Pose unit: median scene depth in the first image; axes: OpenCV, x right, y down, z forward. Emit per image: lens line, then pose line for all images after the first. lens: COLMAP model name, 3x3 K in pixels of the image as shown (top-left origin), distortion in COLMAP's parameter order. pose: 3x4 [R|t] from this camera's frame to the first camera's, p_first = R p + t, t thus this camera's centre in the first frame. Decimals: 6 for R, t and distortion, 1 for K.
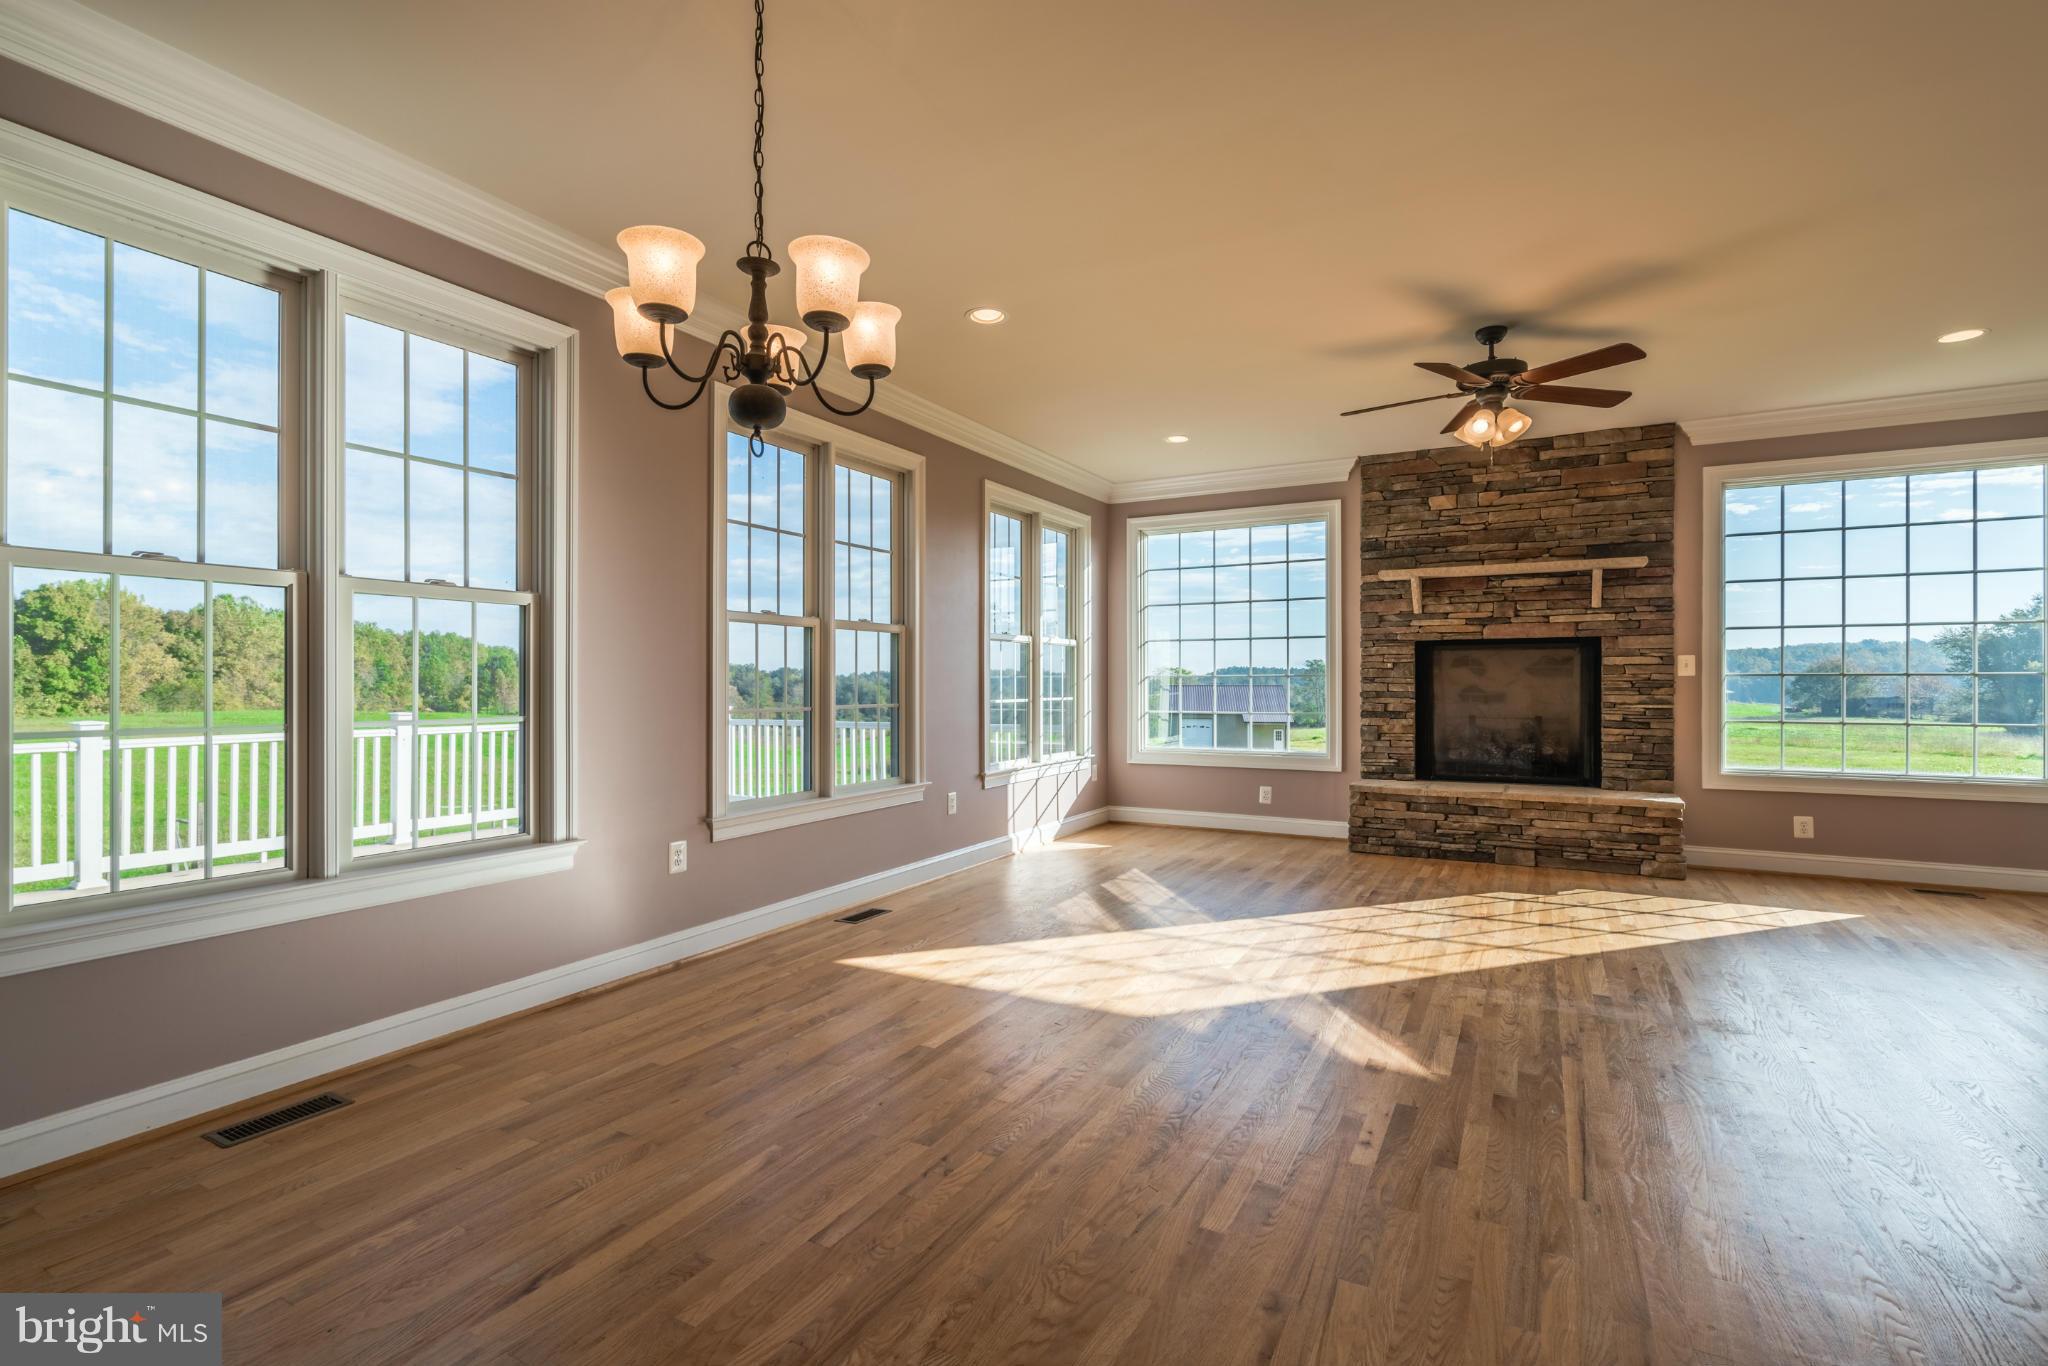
lens RADIAL K [[933.0, 0, 1037.7], [0, 933.0, 681.5], [0, 0, 1]] dist [0.003032, 0.000682]
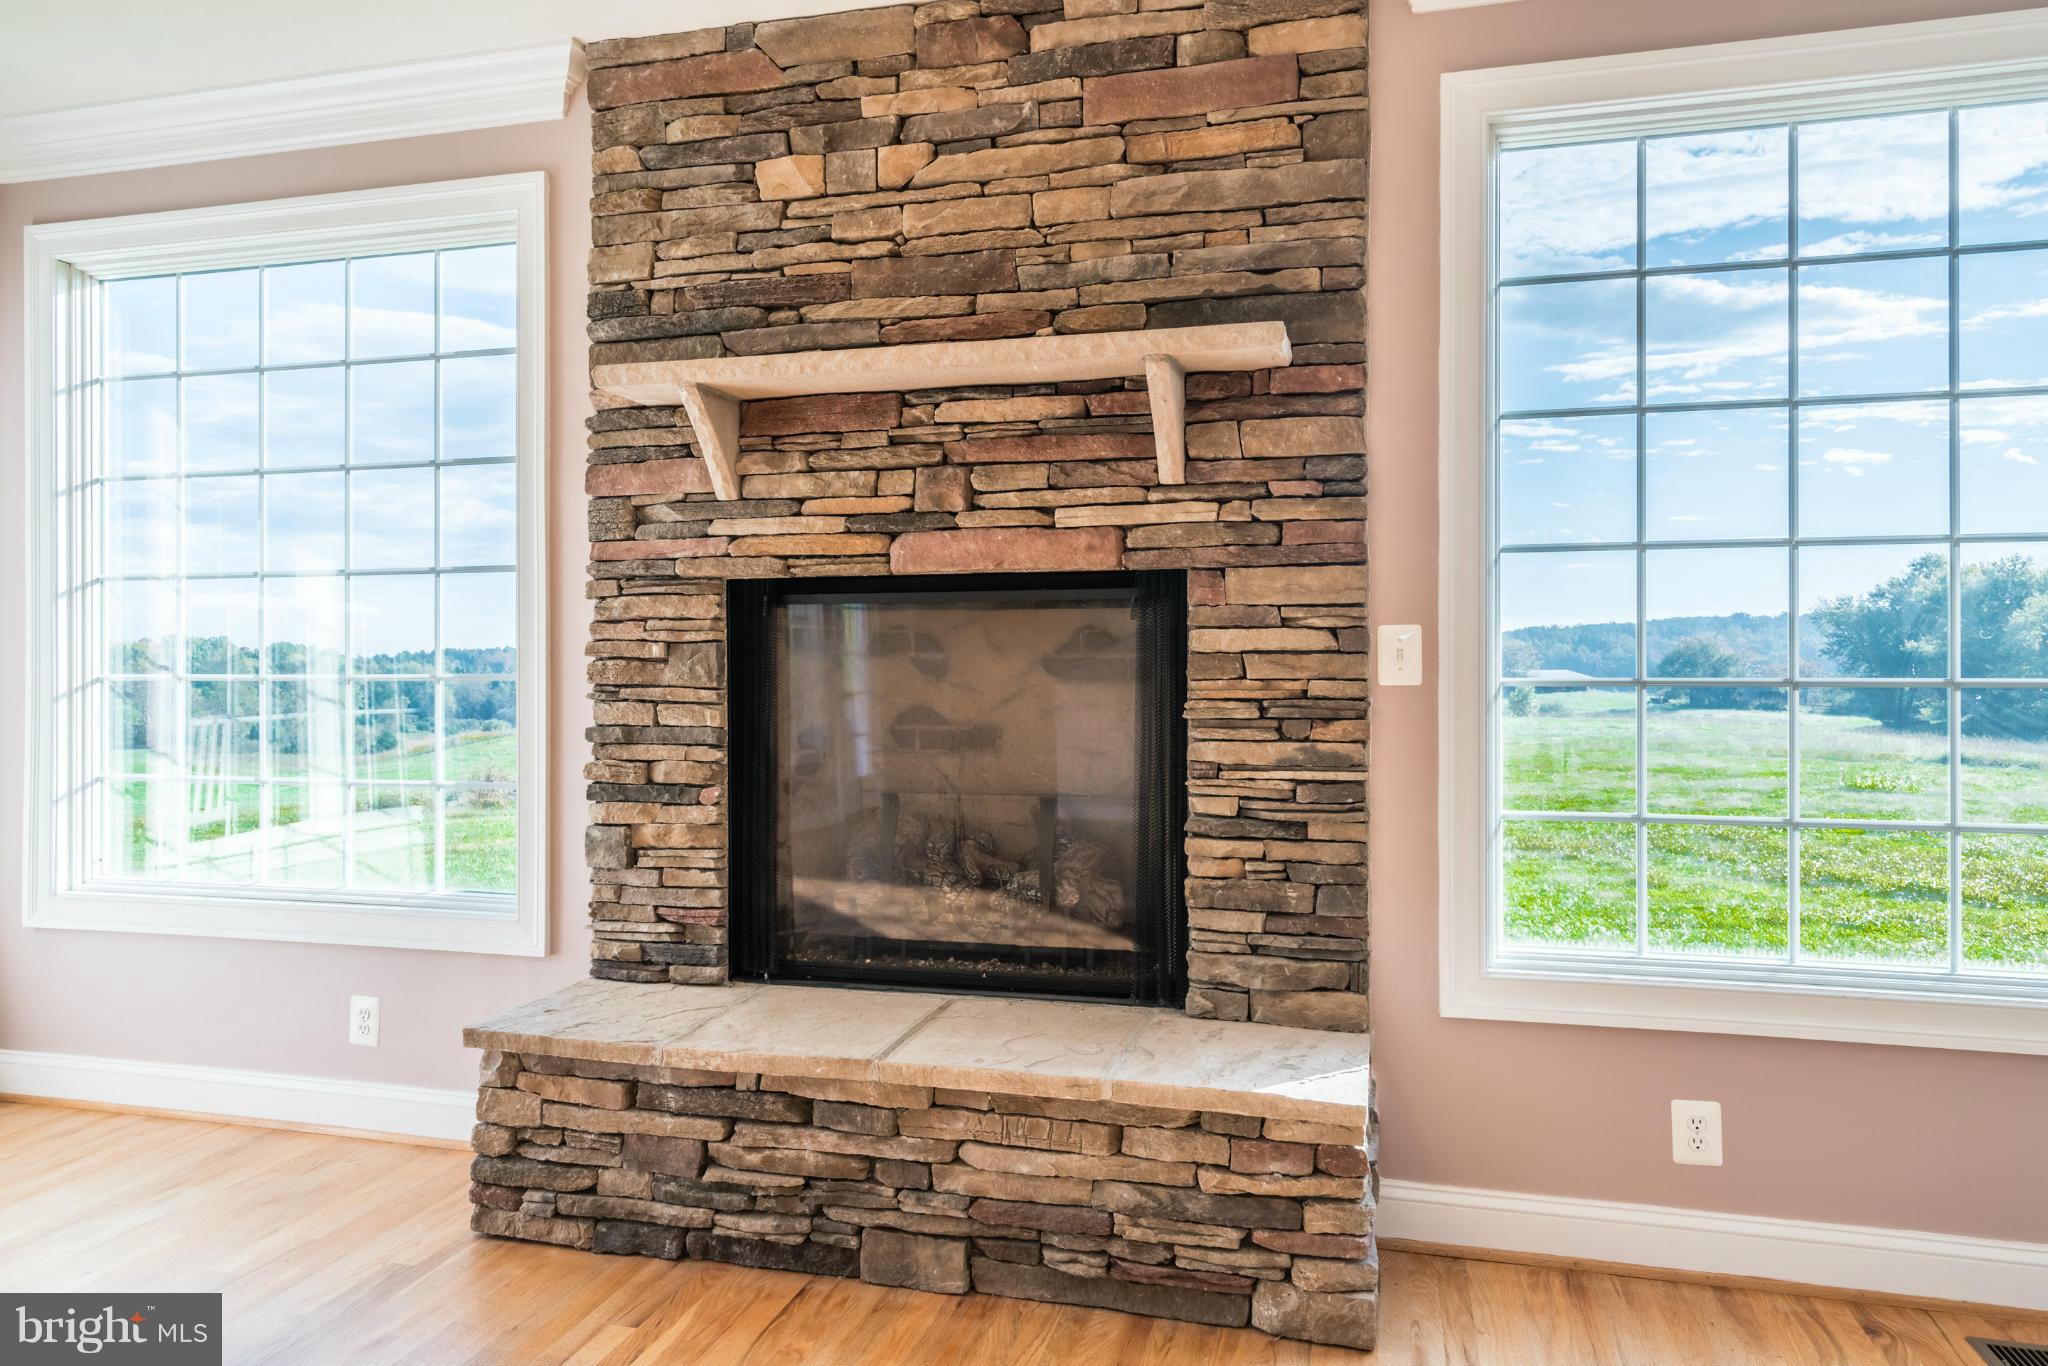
lens RADIAL K [[1343.7, 0, 1013.8], [0, 1343.7, 657.5], [0, 0, 1]] dist [0.008889, 0.000176]
pose [[0.973004, 0.001226, 0.230787, 0.415902], [-0.000035, 0.999987, -0.005167, -0.012853], [-0.230790, 0.005019, 0.972991, 0.519627]]
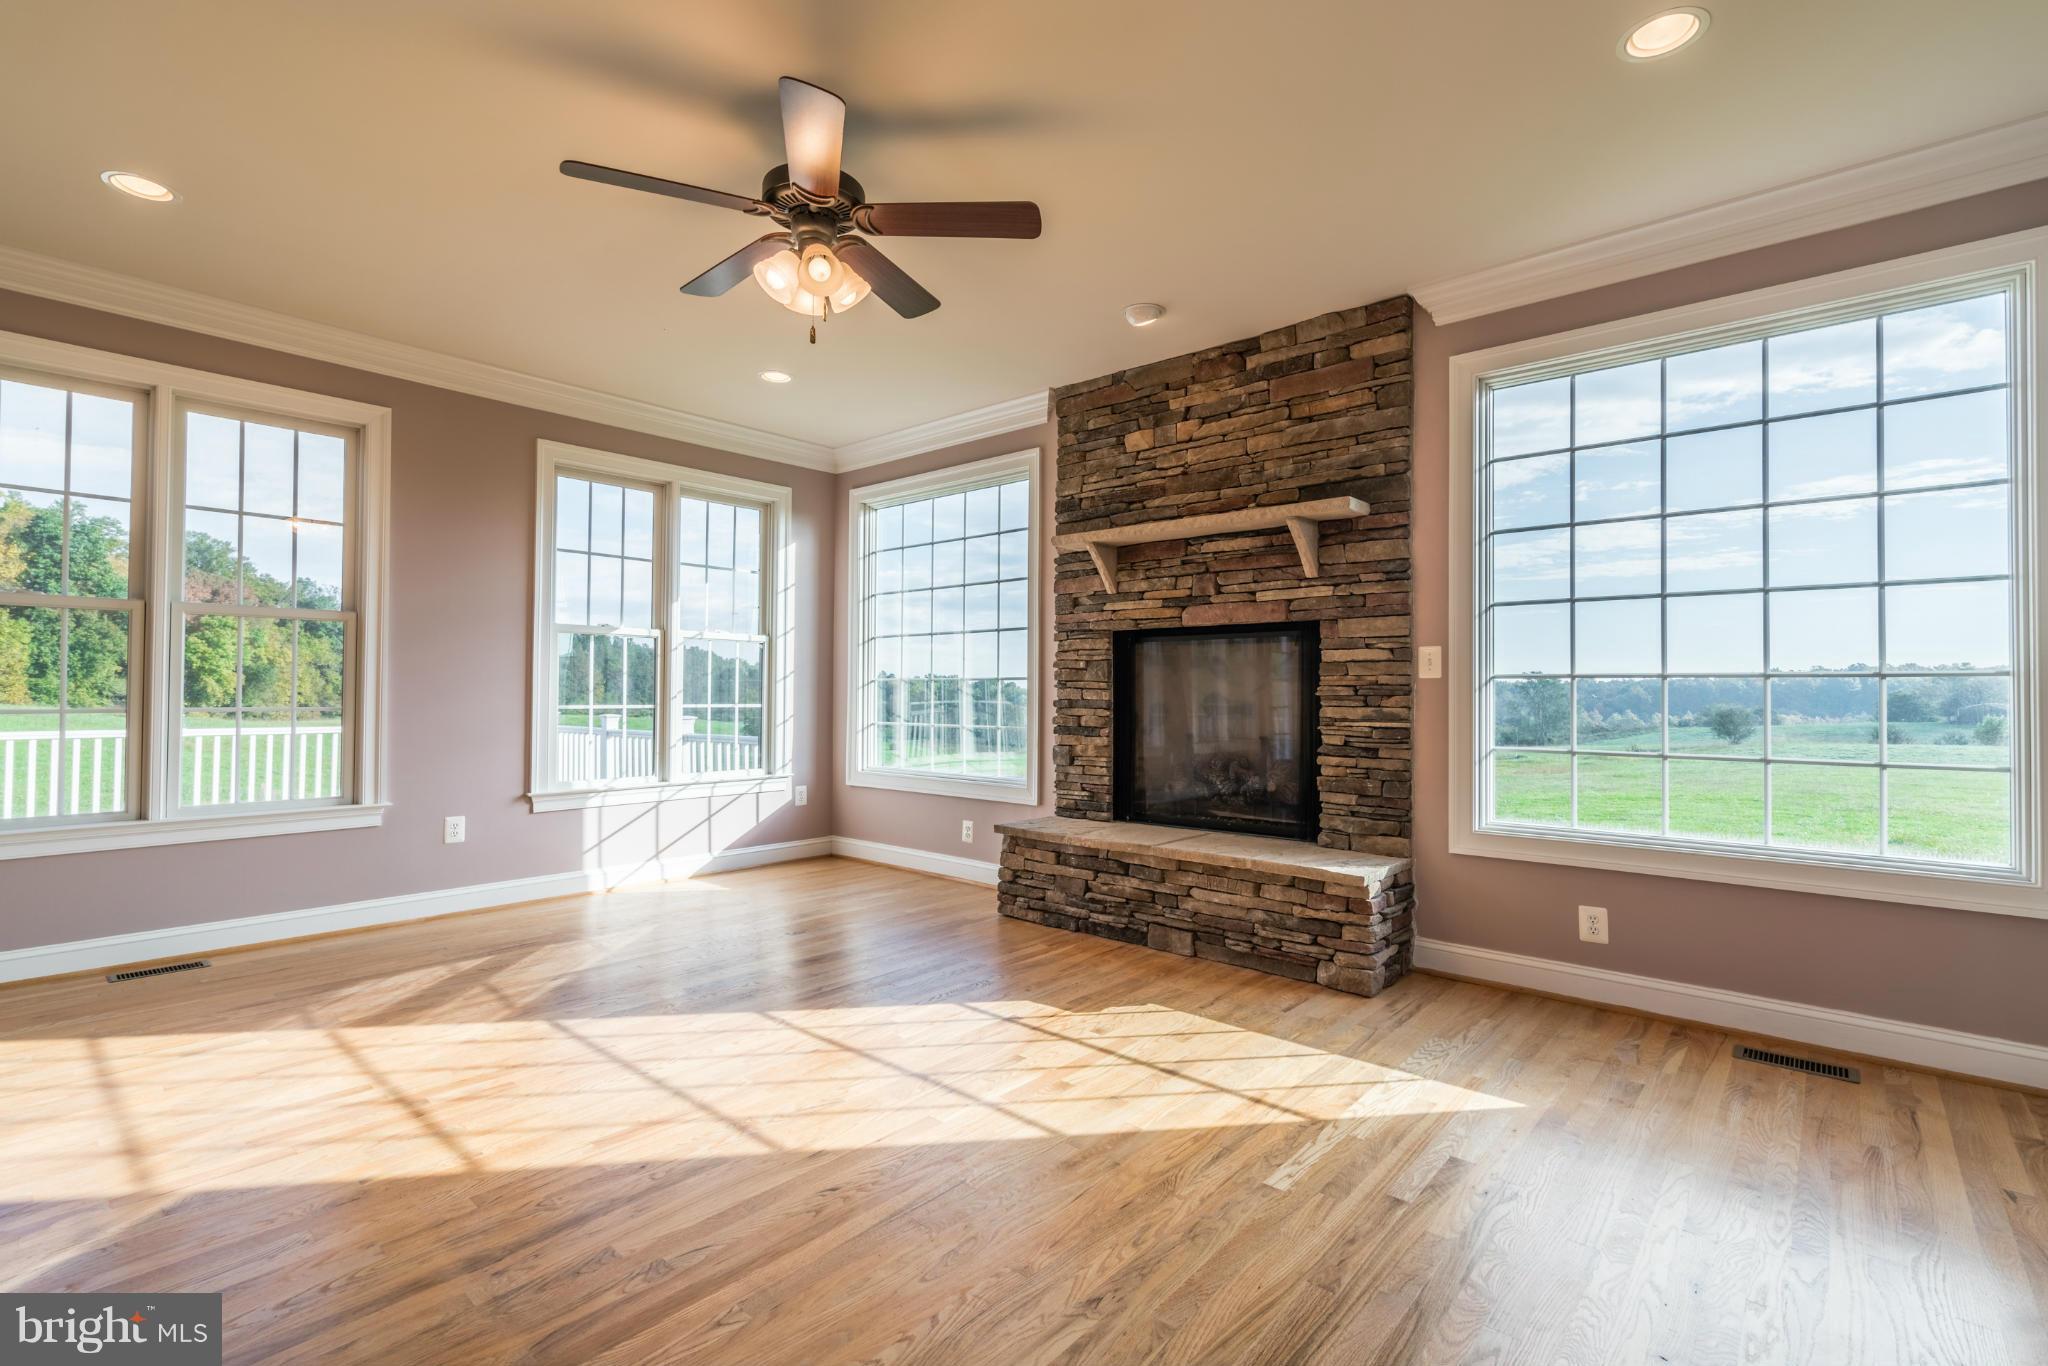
lens RADIAL K [[917.5, 0, 1032.0], [0, 917.5, 677.9], [0, 0, 1]] dist [-0.000152, 0.000089]
pose [[0.976746, 0.004208, -0.214359, 0.526590], [-0.007921, 0.999833, -0.016463, 0.006135], [0.214254, 0.017778, 0.976616, 0.296740]]
